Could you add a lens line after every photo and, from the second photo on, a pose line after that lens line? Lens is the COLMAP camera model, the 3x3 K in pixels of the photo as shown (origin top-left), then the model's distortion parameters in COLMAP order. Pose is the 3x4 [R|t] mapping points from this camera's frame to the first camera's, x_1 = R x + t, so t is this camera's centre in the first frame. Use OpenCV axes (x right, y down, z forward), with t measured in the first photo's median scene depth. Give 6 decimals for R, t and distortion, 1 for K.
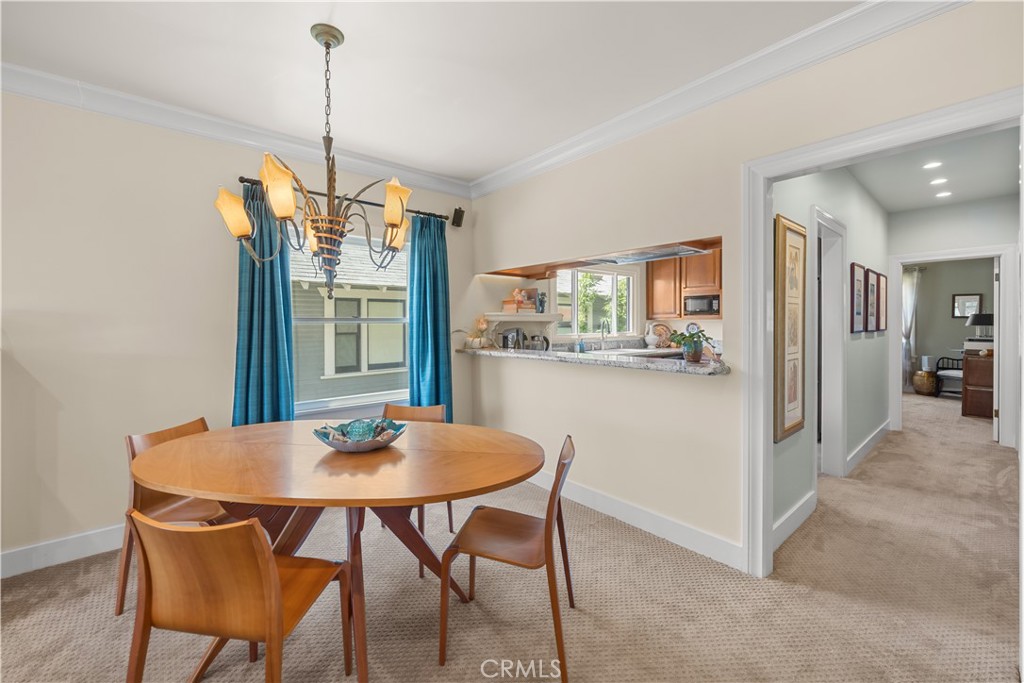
lens RADIAL K [[407.4, 0, 508.2], [0, 407.4, 328.4], [0, 0, 1]] dist [0.000143, 0.000117]
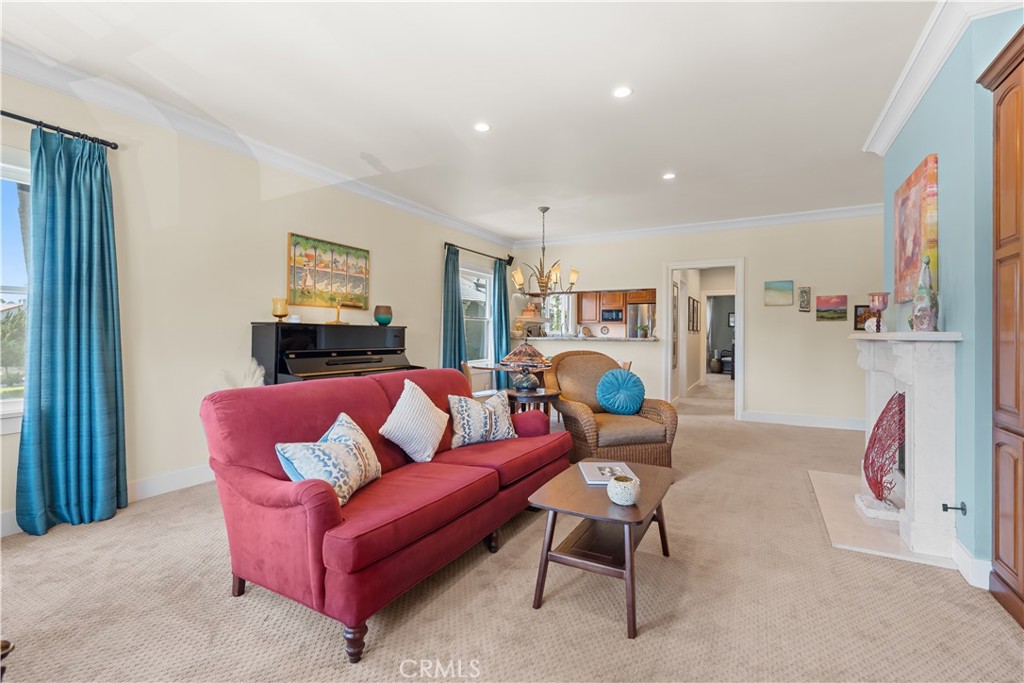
lens RADIAL K [[469.0, 0, 512.0], [0, 469.0, 341.5], [0, 0, 1]] dist [-0.001388, -0.000056]
pose [[0.926442, 0.003895, 0.376418, -0.619276], [-0.004899, 0.999987, 0.001711, 0.047656], [-0.376406, -0.003429, 0.926448, -0.607511]]
